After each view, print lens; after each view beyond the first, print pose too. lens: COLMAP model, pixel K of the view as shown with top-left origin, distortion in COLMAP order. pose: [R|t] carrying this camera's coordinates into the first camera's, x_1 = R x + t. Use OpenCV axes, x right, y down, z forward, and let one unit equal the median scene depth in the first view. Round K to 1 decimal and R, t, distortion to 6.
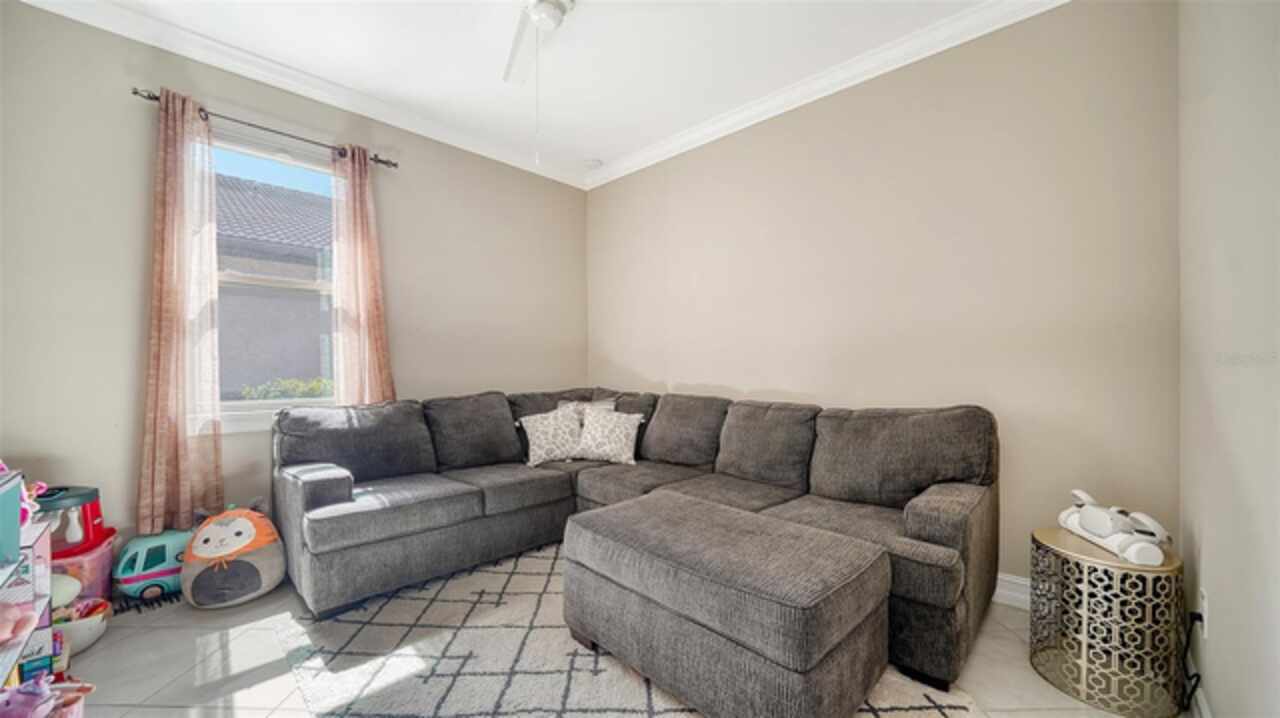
lens RADIAL K [[484.6, 0, 638.7], [0, 484.6, 367.1], [0, 0, 1]] dist [-0.010055, -0.000210]
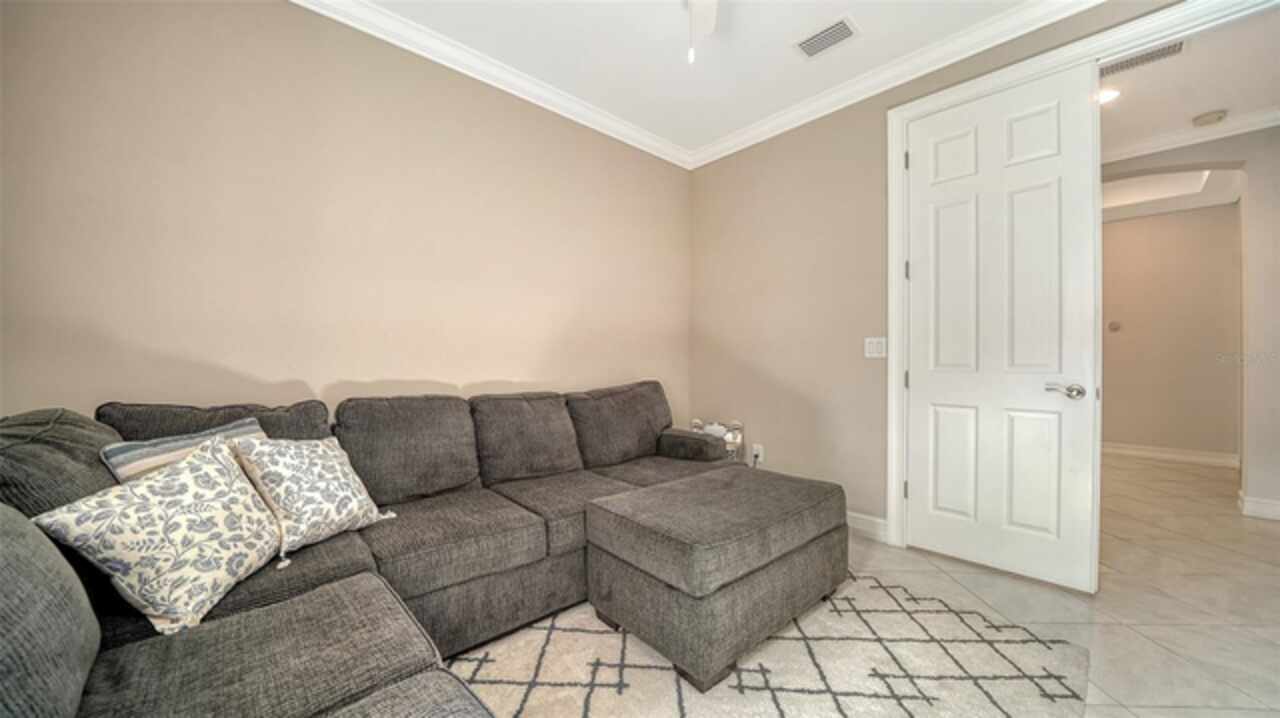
lens RADIAL K [[457.9, 0, 638.6], [0, 457.9, 357.5], [0, 0, 1]] dist [0.000175, 0.000140]
pose [[0.043050, 0.009032, 0.999032, -0.968838], [0.002180, 0.999956, -0.009134, 0.017104], [-0.999071, 0.002572, 0.043028, 1.158111]]
